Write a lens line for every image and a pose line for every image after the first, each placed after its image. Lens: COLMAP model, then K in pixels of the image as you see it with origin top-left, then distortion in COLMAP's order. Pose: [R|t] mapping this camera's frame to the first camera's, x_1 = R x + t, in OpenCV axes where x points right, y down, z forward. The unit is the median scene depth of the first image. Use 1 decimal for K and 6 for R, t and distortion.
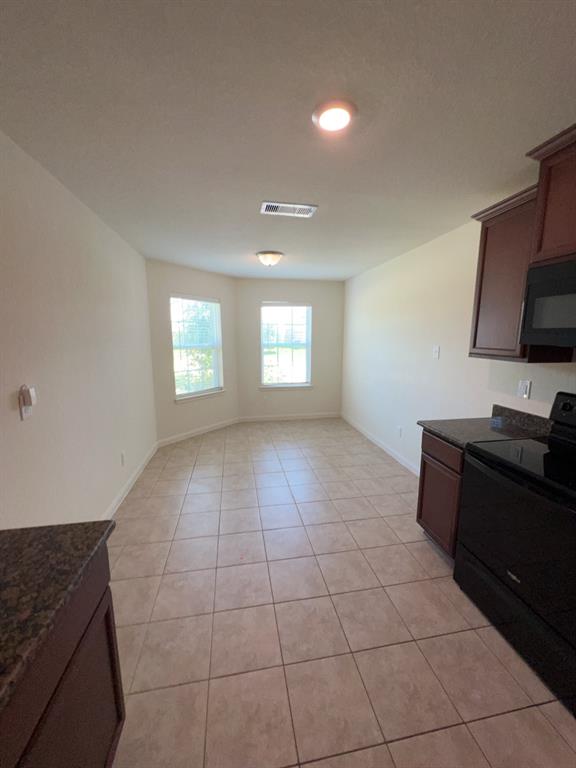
lens RADIAL K [[305.0, 0, 285.2], [0, 305.0, 384.4], [0, 0, 1]] dist [0.000673, 0.000089]
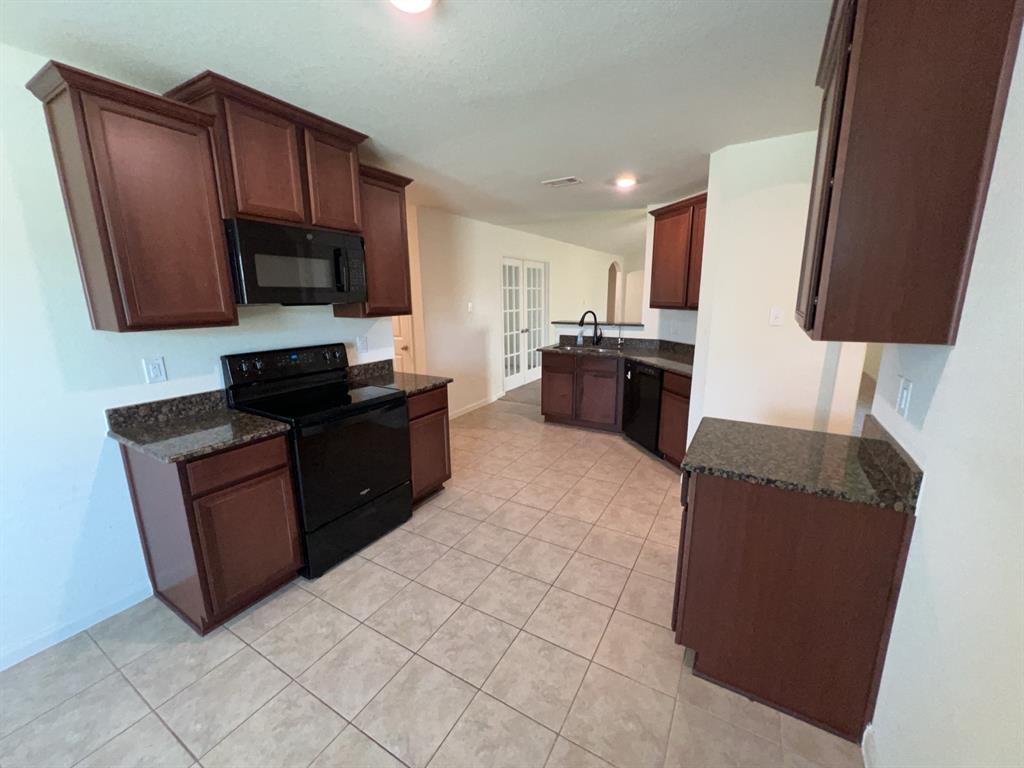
lens RADIAL K [[406.7, 0, 512.0], [0, 406.7, 384.0], [0, 0, 1]] dist [0.000673, 0.000089]
pose [[-0.766131, -0.129591, 0.629484, -0.238129], [0.108491, 0.939325, 0.325420, -0.086727], [-0.633461, 0.317608, -0.705587, 0.570365]]
